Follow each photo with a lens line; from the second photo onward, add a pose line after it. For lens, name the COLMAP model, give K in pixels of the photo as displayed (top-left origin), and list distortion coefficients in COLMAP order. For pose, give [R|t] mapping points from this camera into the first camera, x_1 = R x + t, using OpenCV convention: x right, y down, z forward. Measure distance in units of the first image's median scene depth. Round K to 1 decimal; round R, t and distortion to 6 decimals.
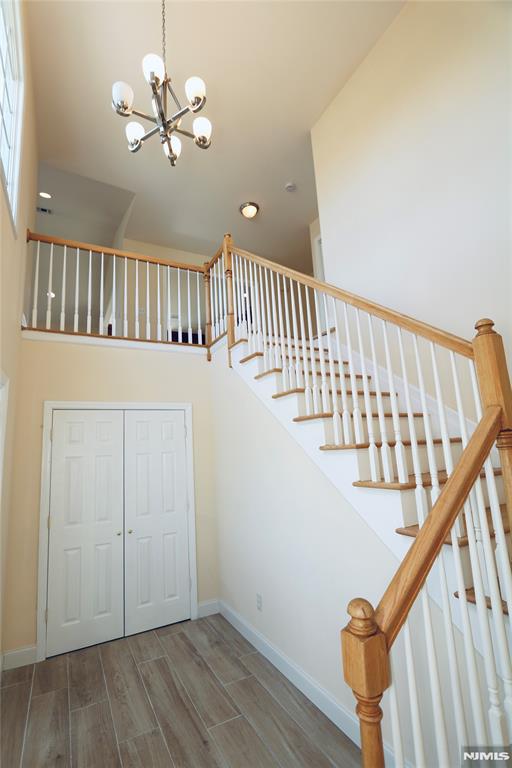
lens RADIAL K [[350.9, 0, 248.9], [0, 350.9, 384.8], [0, 0, 1]] dist [-0.021152, 0.003531]
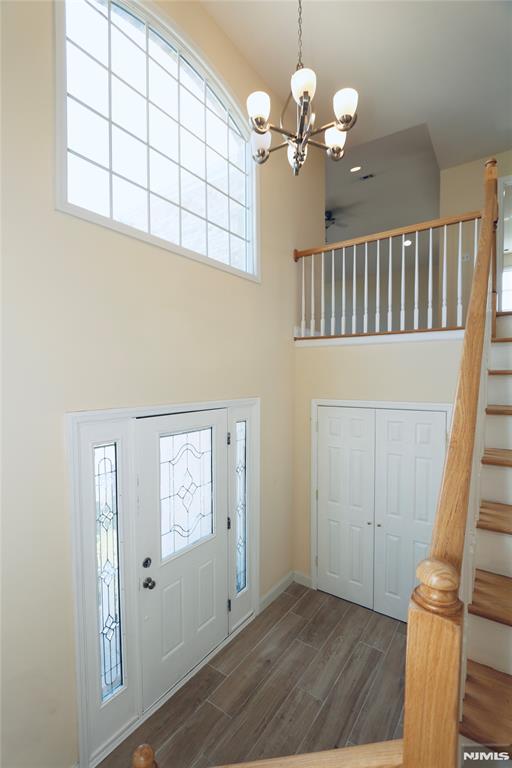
lens RADIAL K [[350.9, 0, 248.6], [0, 350.9, 385.0], [0, 0, 1]] dist [-0.021152, 0.003531]
pose [[0.450204, 0.074131, -0.889843, 0.509384], [0.136193, 0.979187, 0.150479, -0.271444], [0.882478, -0.188937, 0.430738, 0.358697]]
